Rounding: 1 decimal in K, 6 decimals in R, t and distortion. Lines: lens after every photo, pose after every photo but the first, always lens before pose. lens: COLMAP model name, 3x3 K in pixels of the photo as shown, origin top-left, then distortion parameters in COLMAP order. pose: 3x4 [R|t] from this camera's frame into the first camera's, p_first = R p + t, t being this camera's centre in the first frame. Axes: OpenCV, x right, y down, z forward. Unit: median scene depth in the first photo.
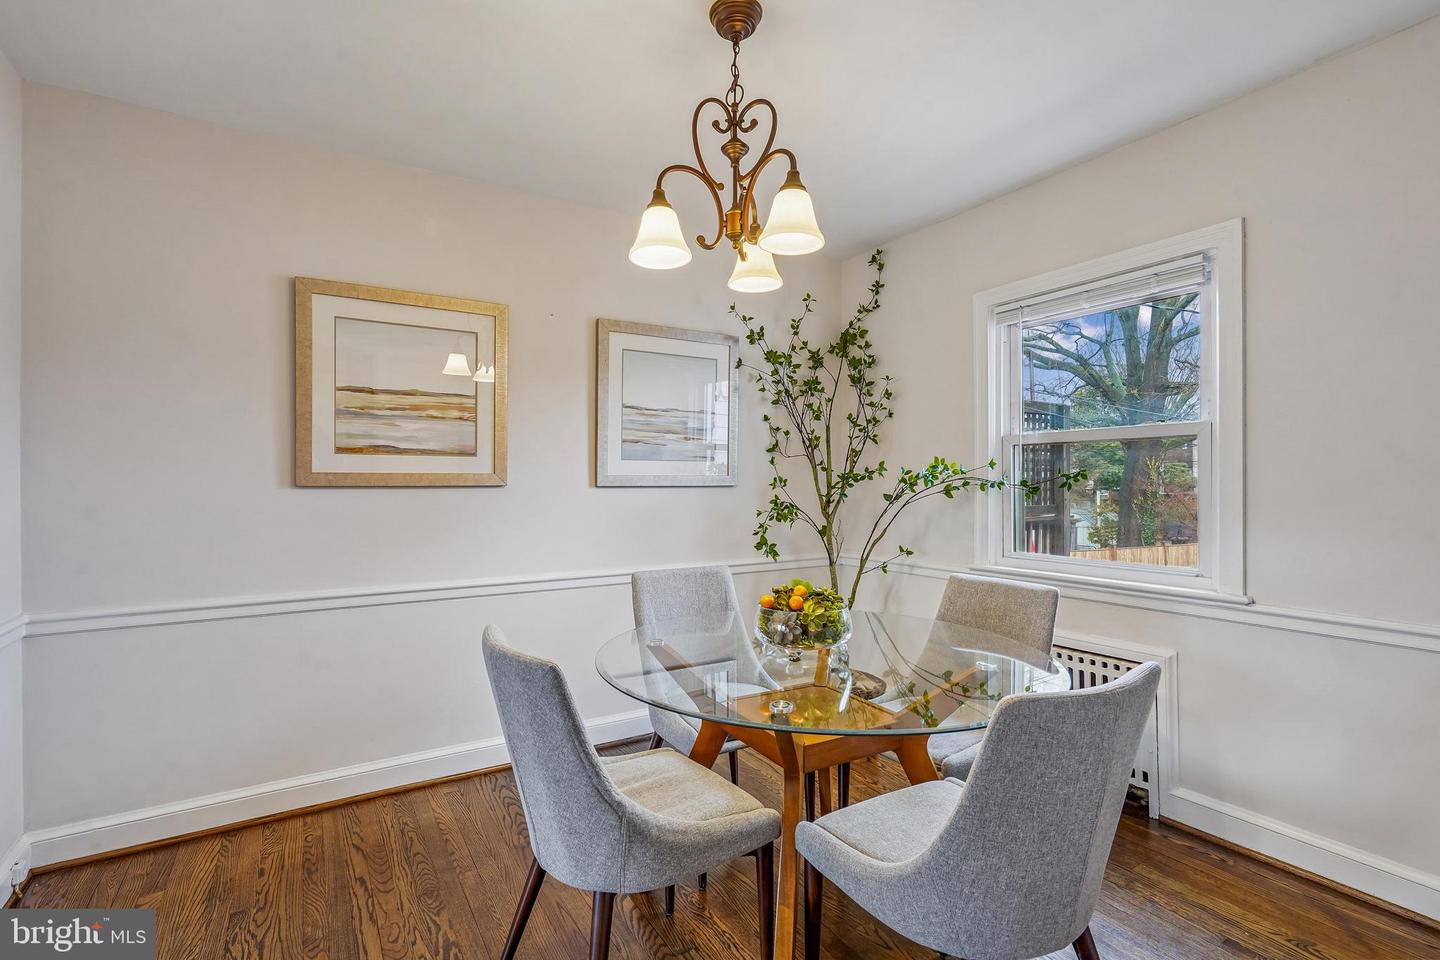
lens RADIAL K [[660.4, 0, 720.0], [0, 660.4, 480.0], [0, 0, 1]] dist [-0.002777, -0.000501]
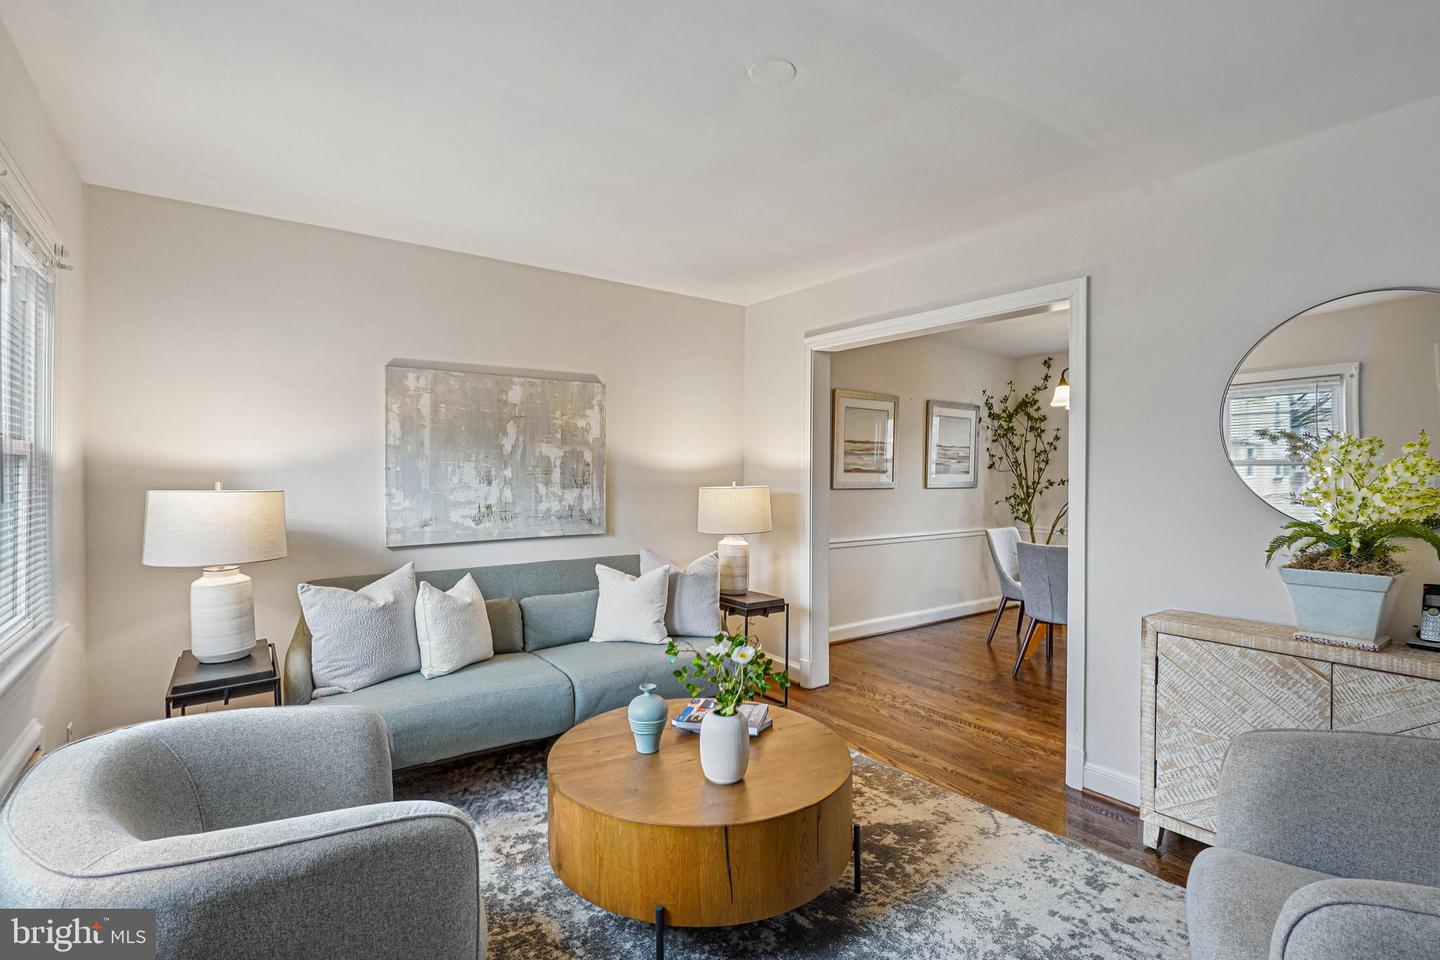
lens RADIAL K [[688.4, 0, 720.0], [0, 688.4, 480.0], [0, 0, 1]] dist [-0.002111, -0.000167]
pose [[0.994010, -0.001638, 0.109278, -0.883228], [0.001192, 0.999991, 0.004146, -0.020277], [-0.109284, -0.003991, 0.994003, -0.801258]]
